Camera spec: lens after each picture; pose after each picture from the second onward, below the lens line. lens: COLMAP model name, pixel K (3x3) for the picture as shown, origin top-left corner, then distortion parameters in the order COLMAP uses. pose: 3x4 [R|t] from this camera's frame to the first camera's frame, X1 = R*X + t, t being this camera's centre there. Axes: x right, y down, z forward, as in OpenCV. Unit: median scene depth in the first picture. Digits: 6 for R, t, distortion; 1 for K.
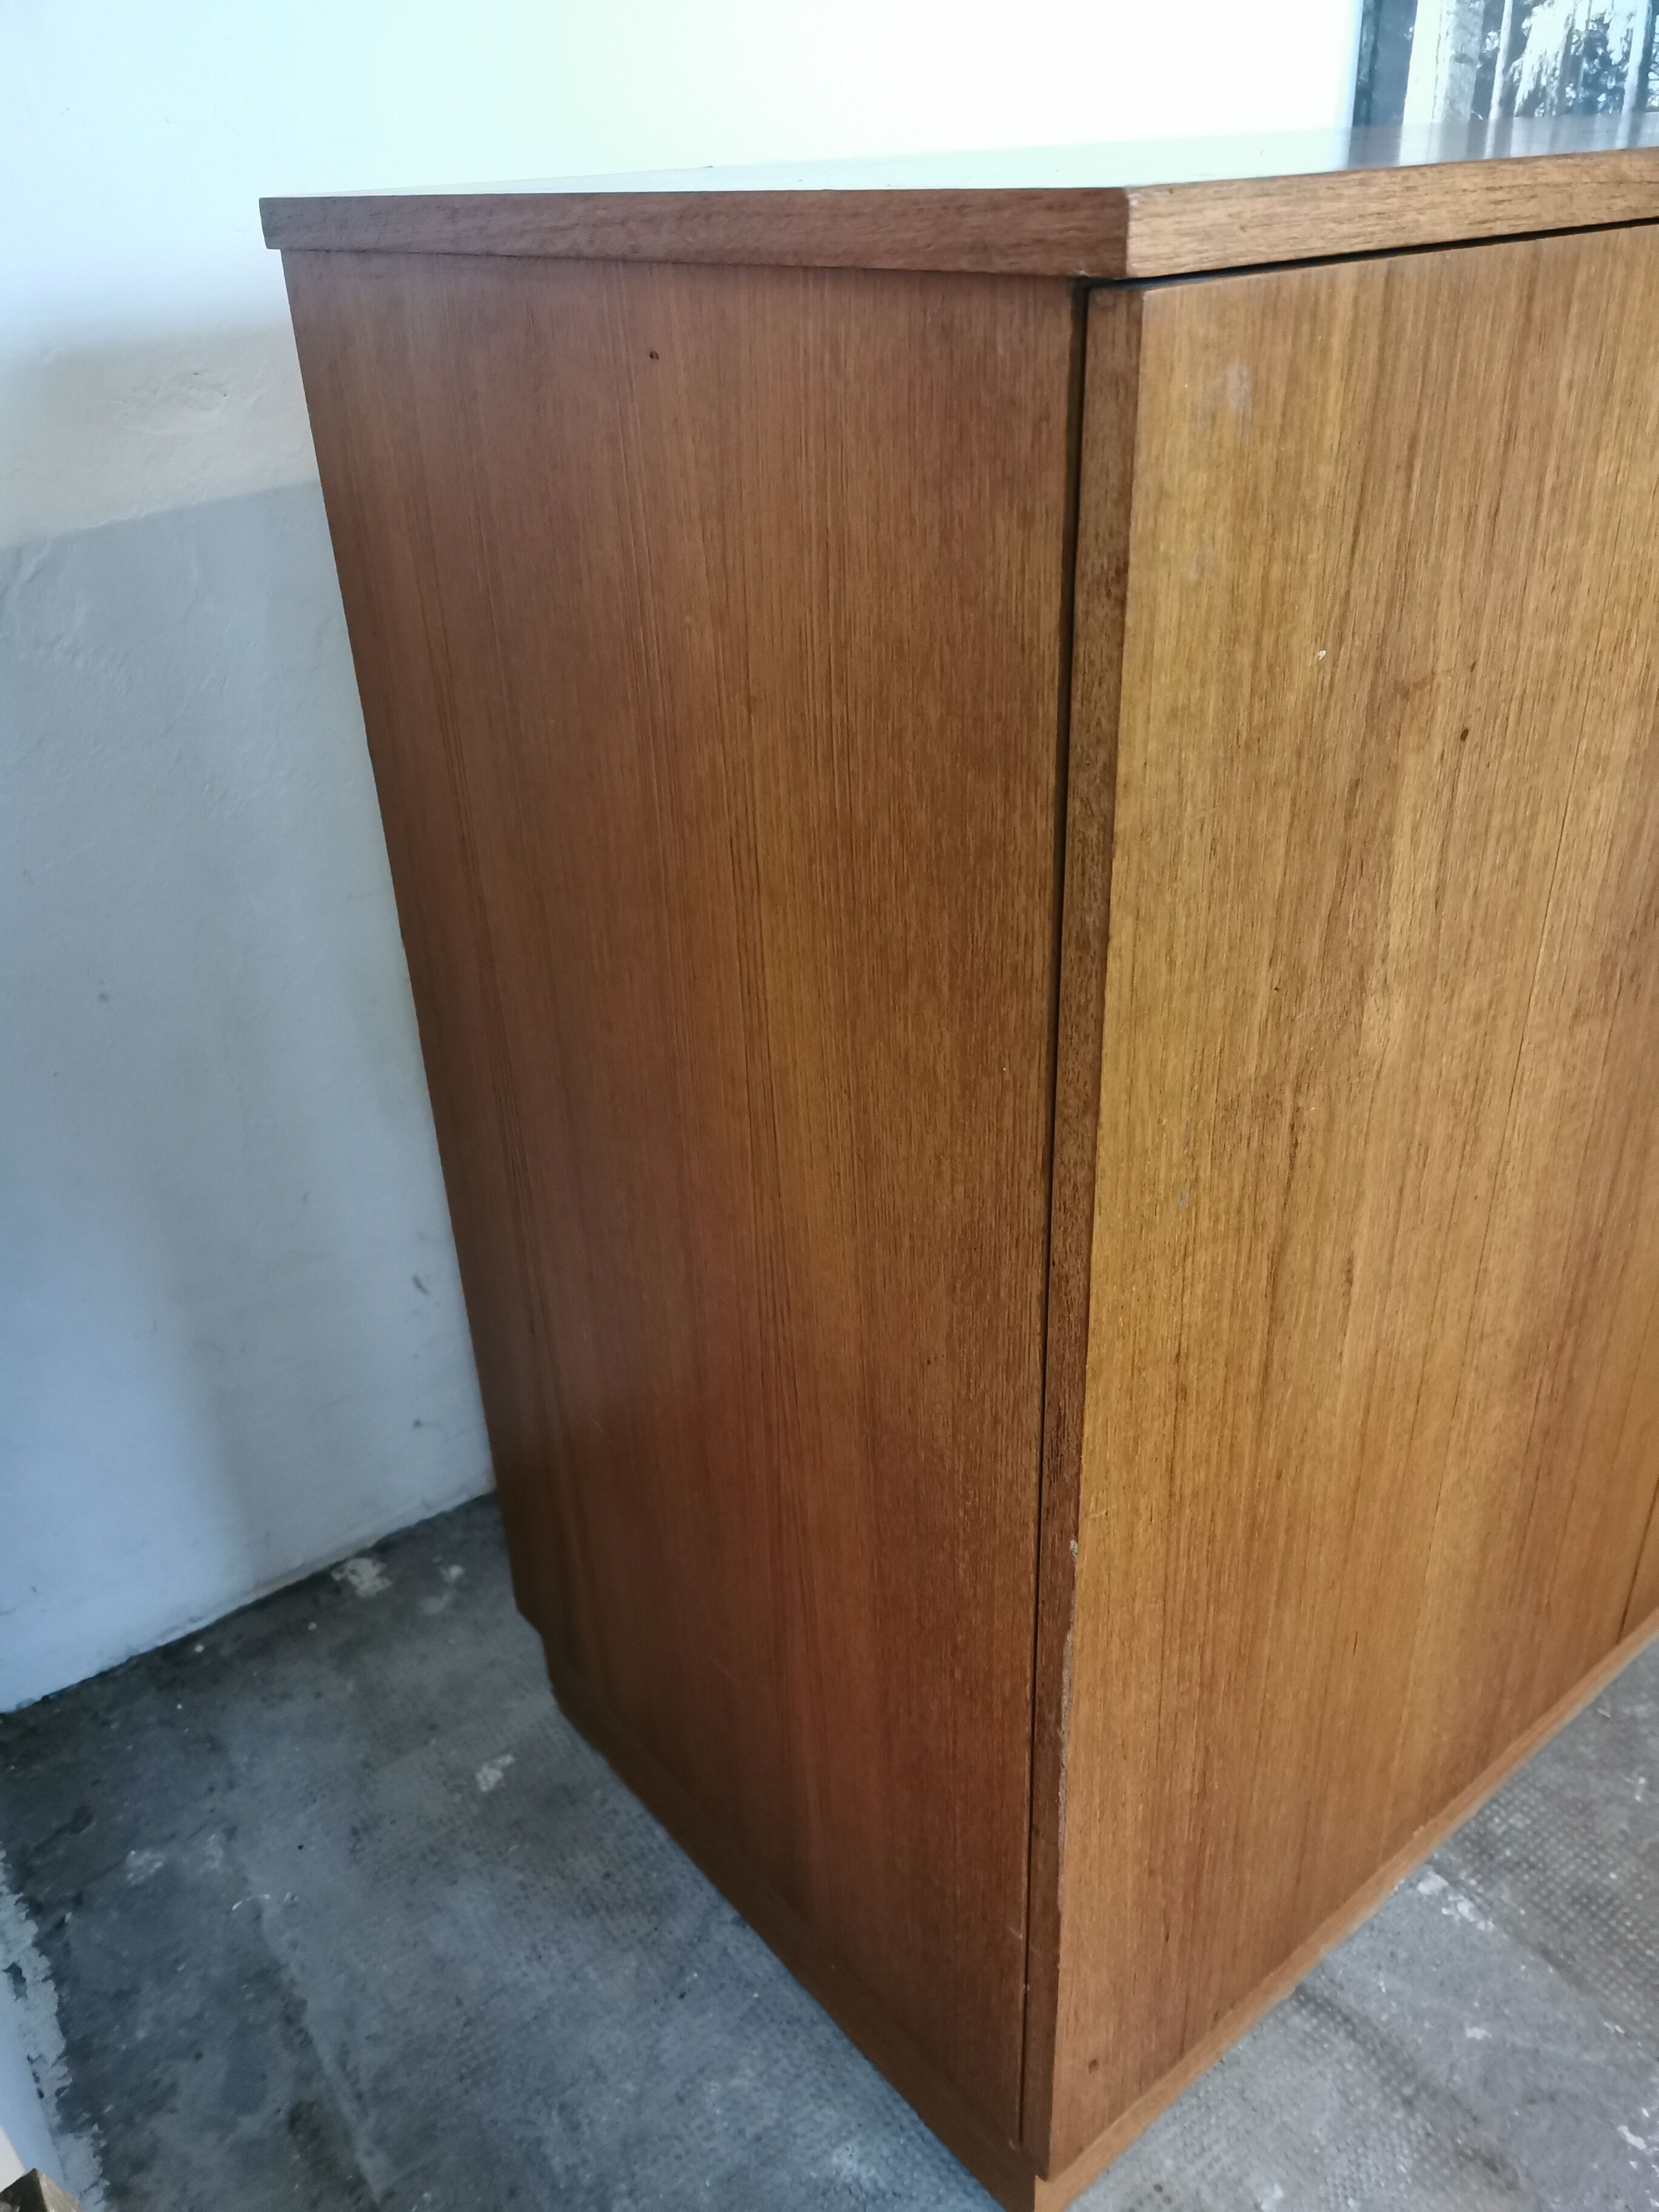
lens RADIAL K [[1754.9, 0, 816.7], [0, 1754.9, 1117.0], [0, 0, 1]] dist [-0.007843, -0.010432]
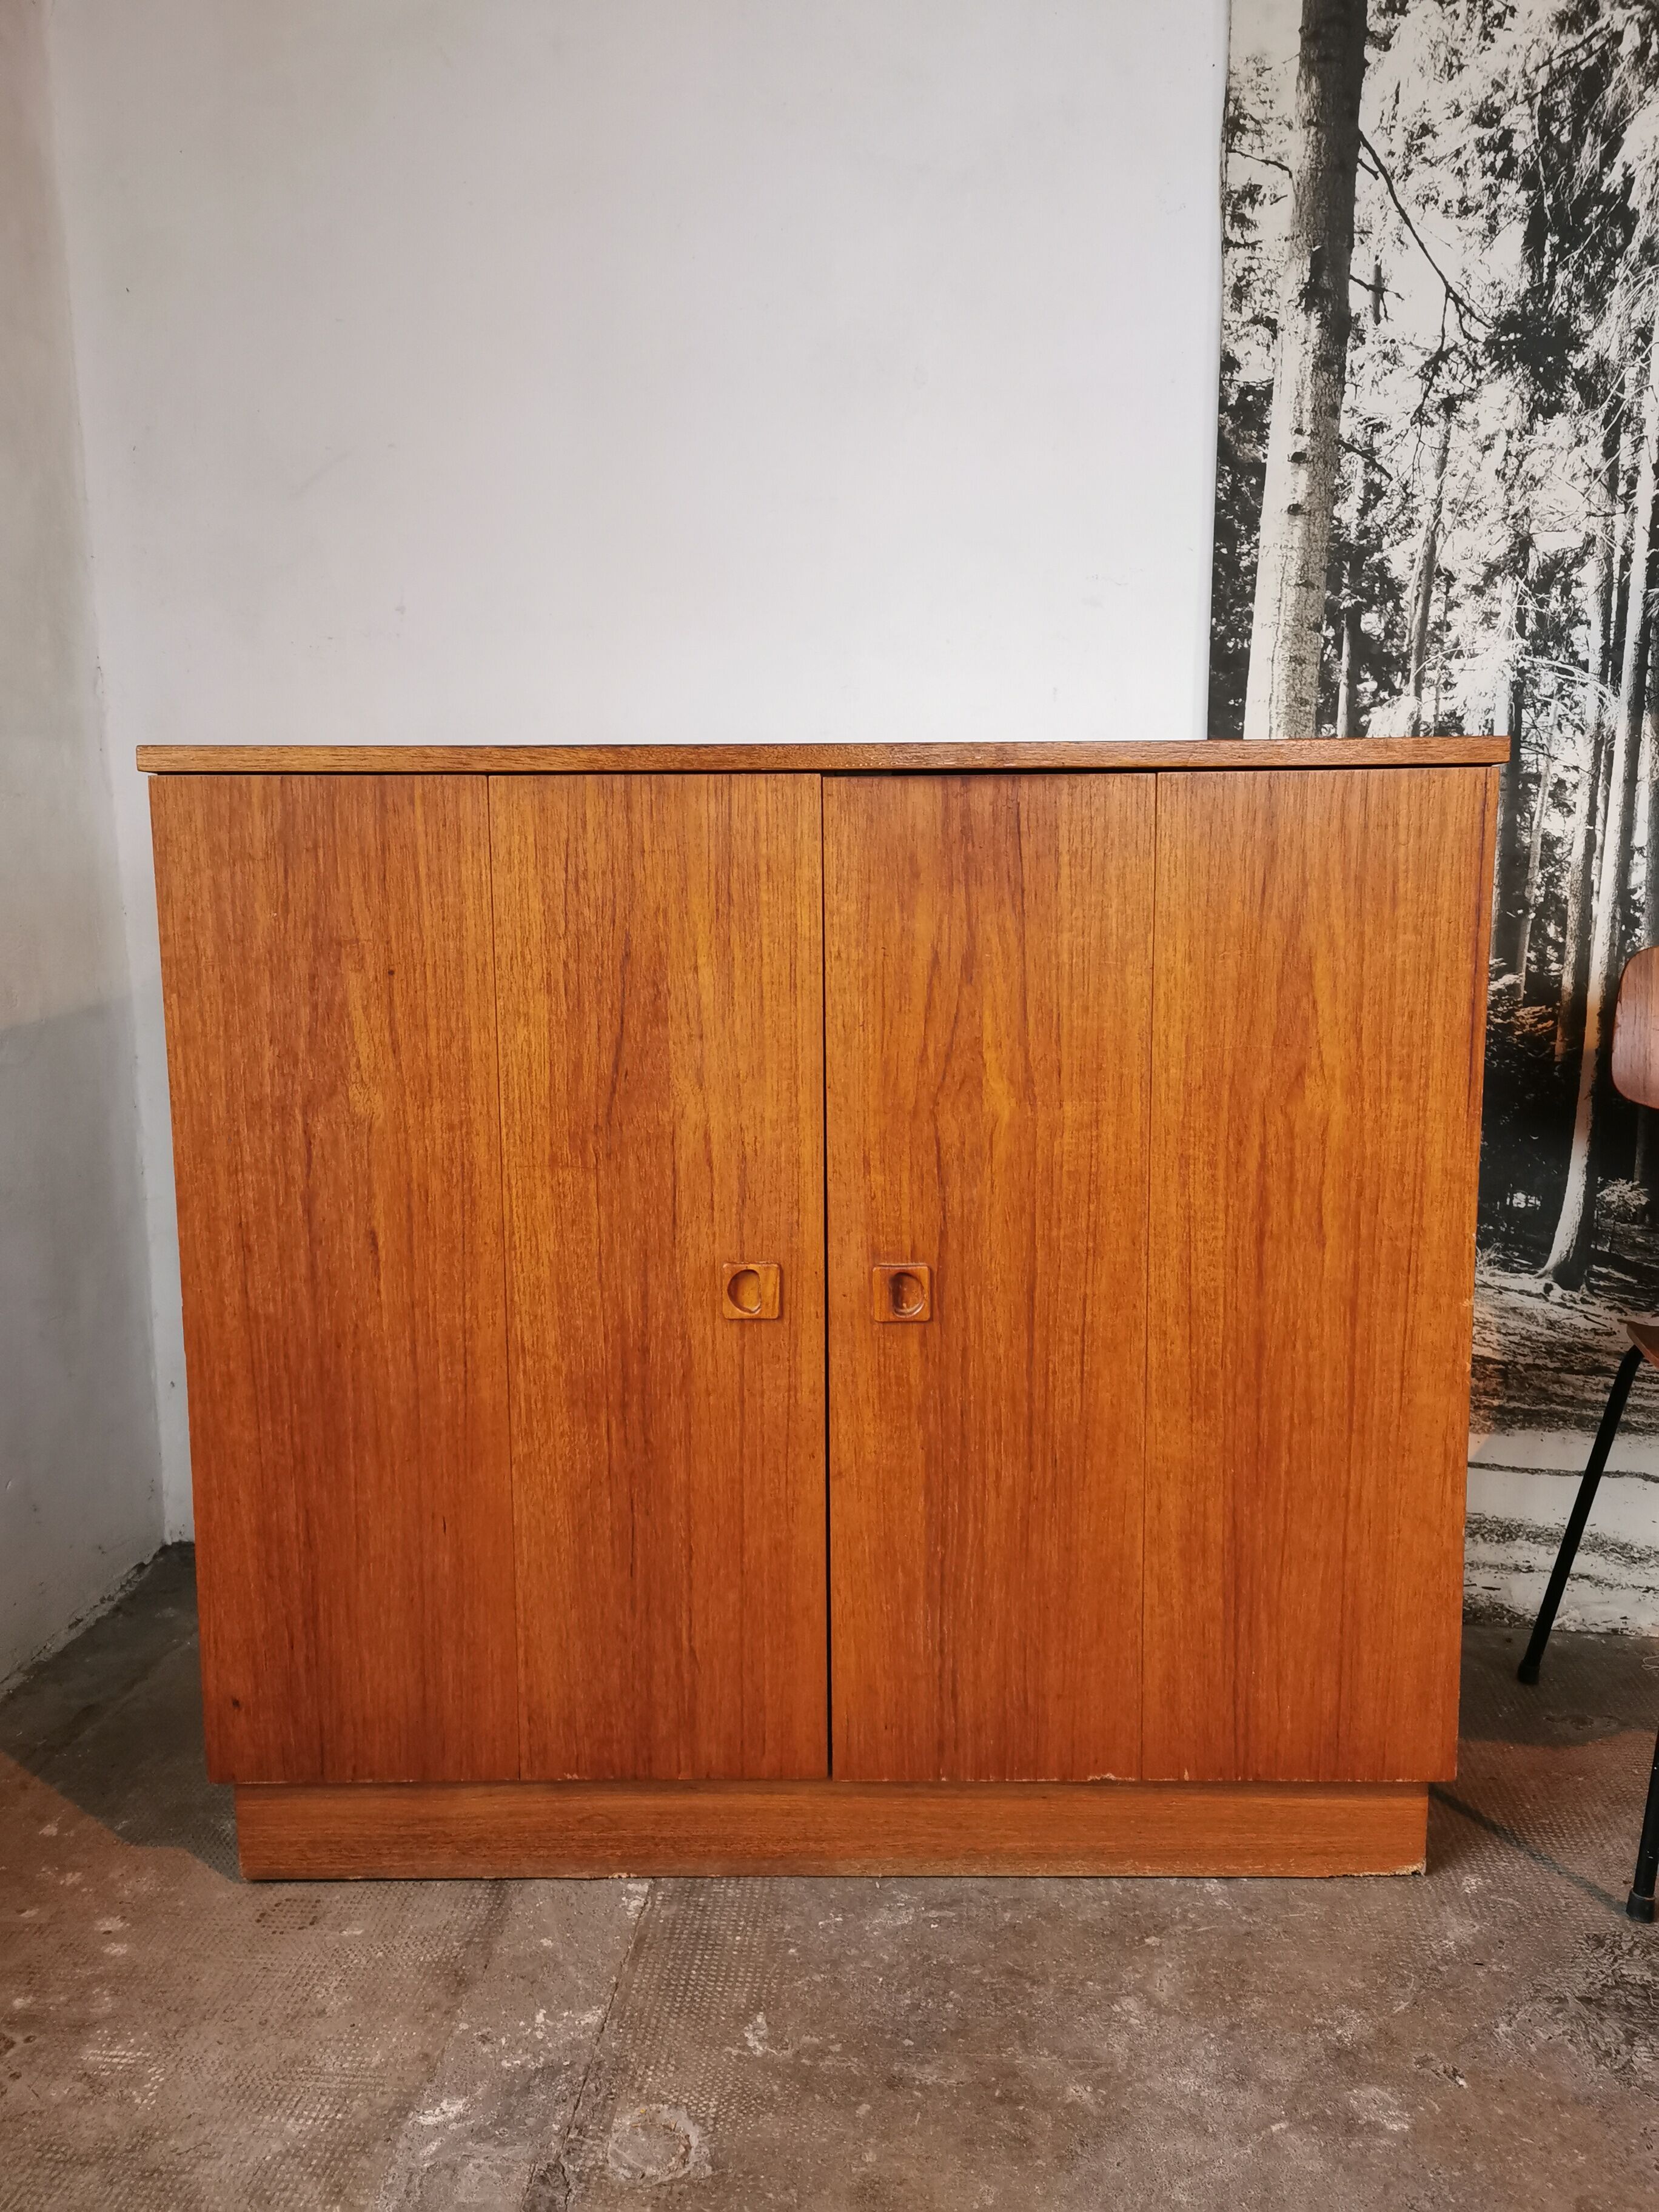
lens RADIAL K [[1719.7, 0, 833.7], [0, 1719.7, 1108.9], [0, 0, 1]] dist [0.059135, -0.083637]
pose [[0.769692, 0.121409, -0.626765, 1.258690], [-0.338003, 0.910362, -0.238737, 0.160455], [0.541598, 0.395602, 0.741735, -0.160340]]
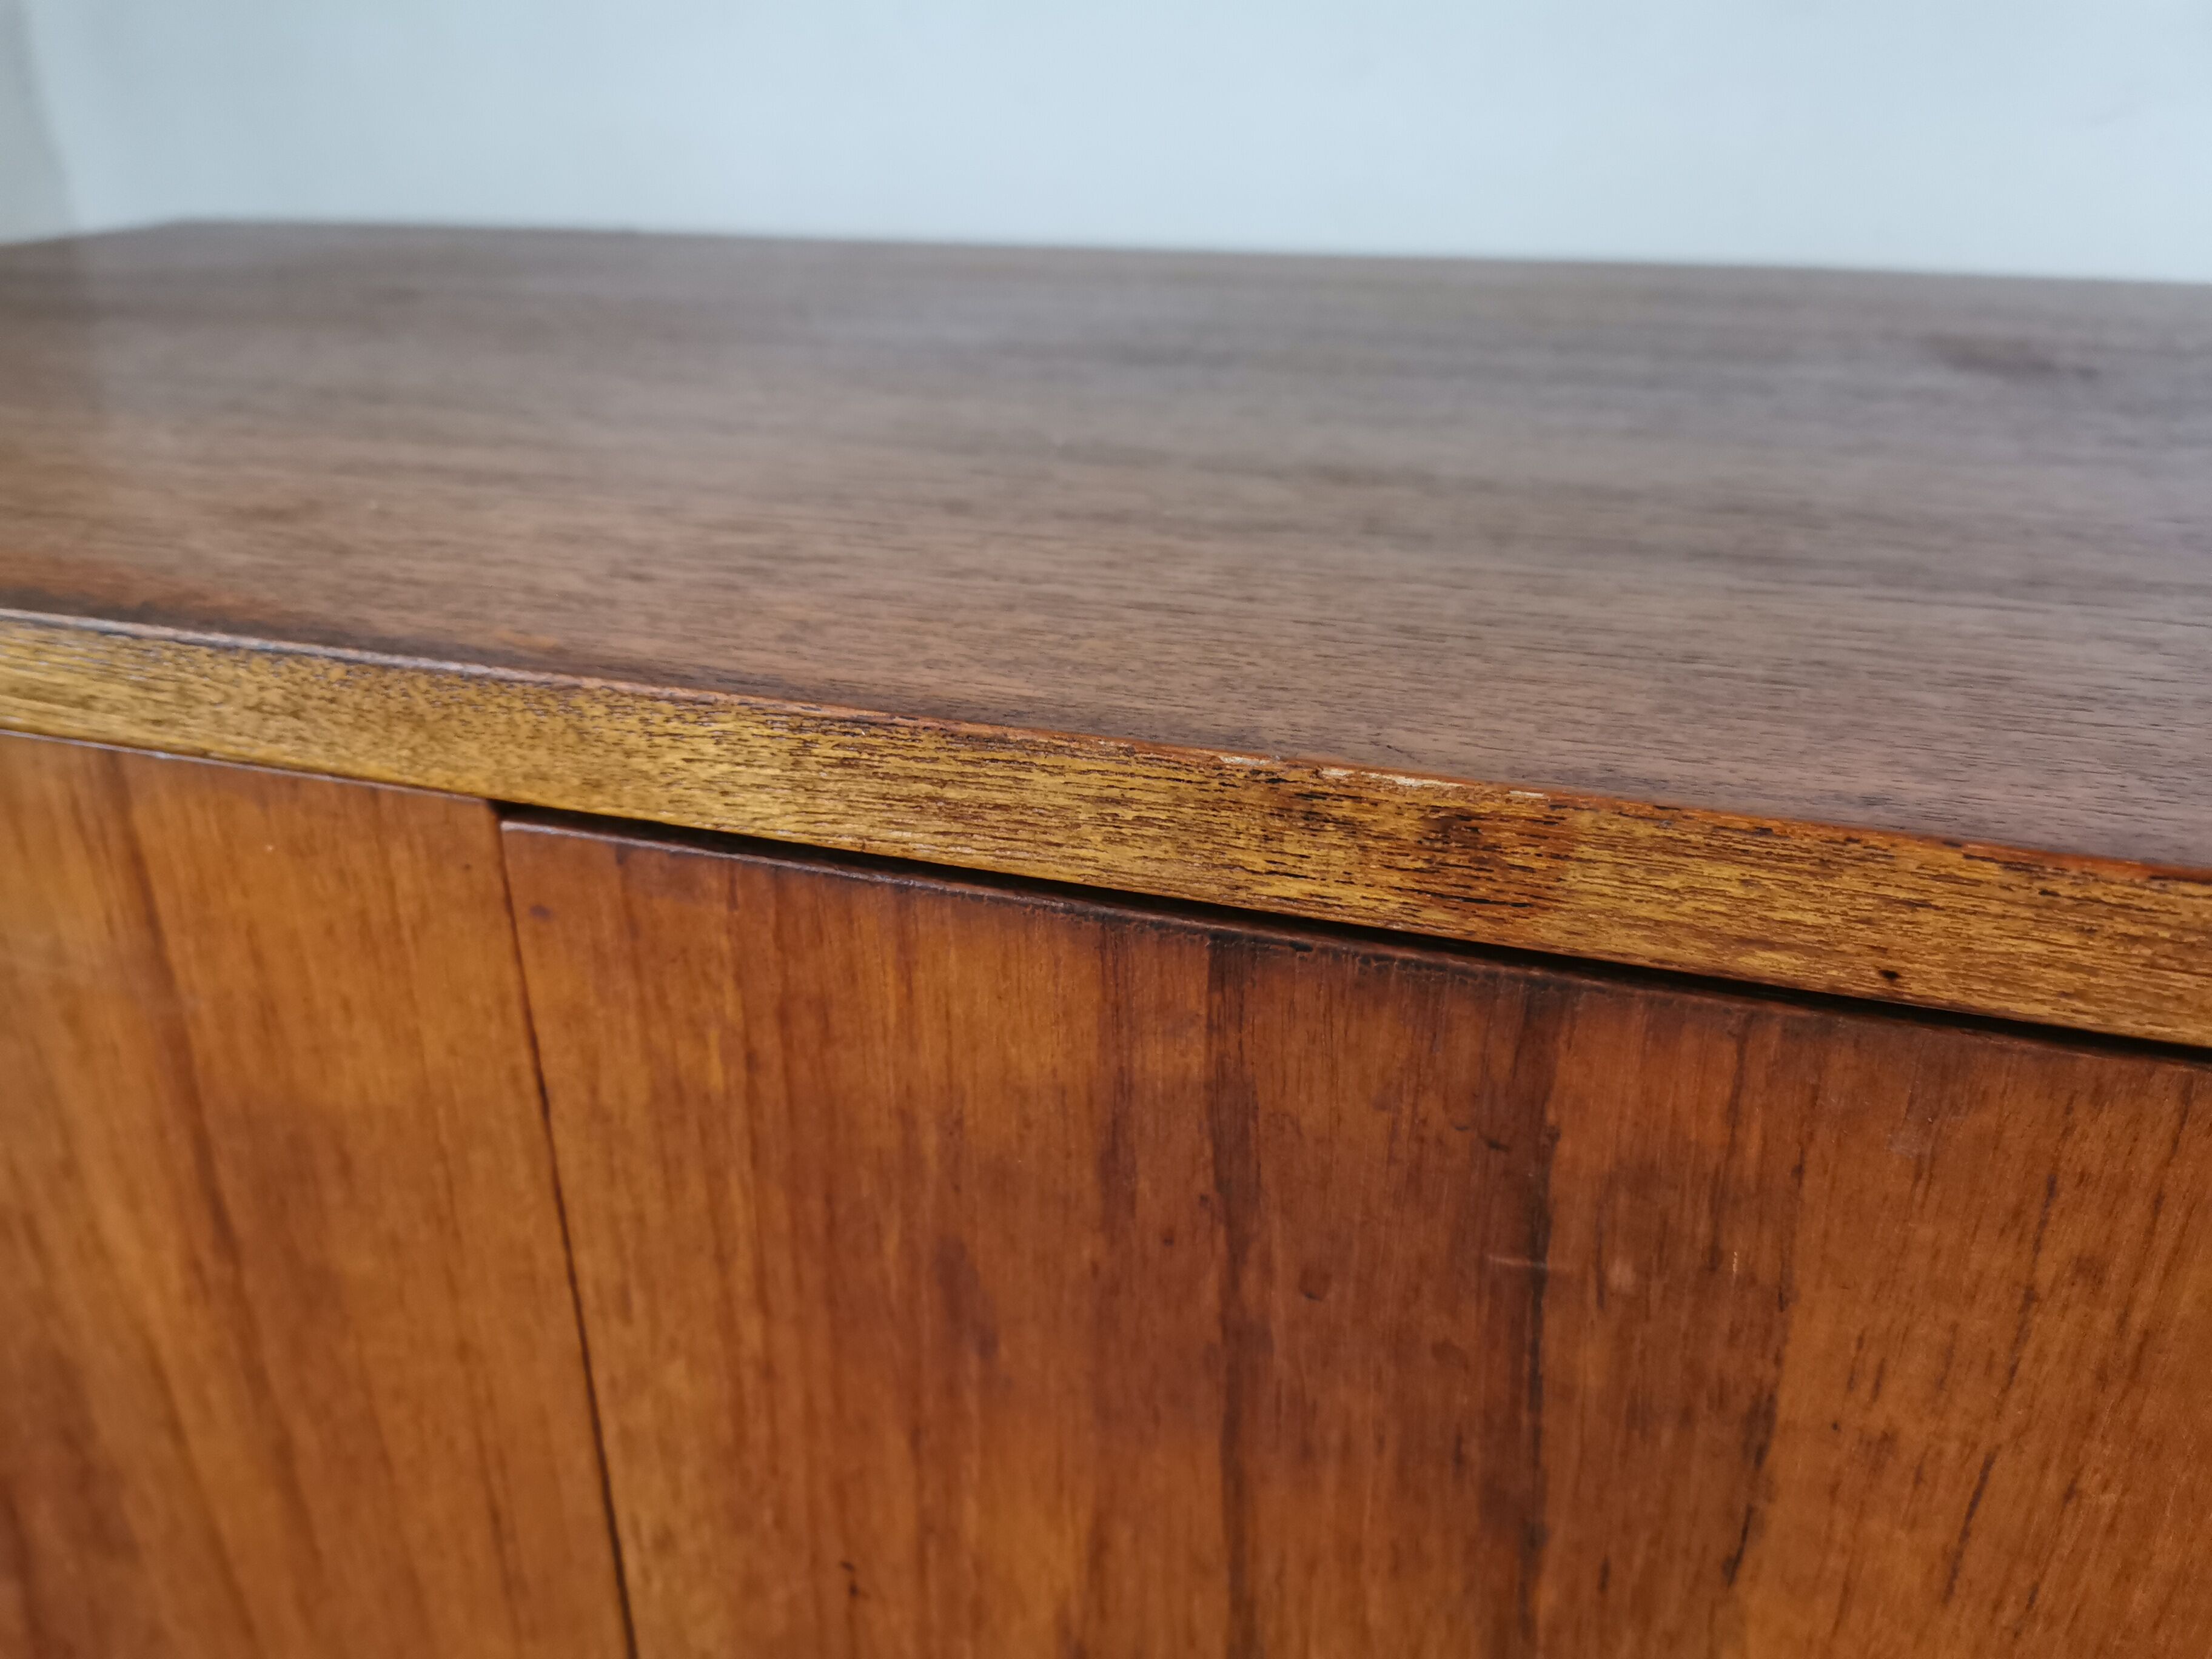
lens RADIAL K [[1754.9, 0, 1103.0], [0, 1754.9, 833.5], [0, 0, 1]] dist [-0.007843, -0.010432]
pose [[0.528996, 0.386602, -0.755448, 0.667442], [-0.435763, 0.887625, 0.149105, -0.419622], [0.728199, 0.250320, 0.638017, 0.571454]]
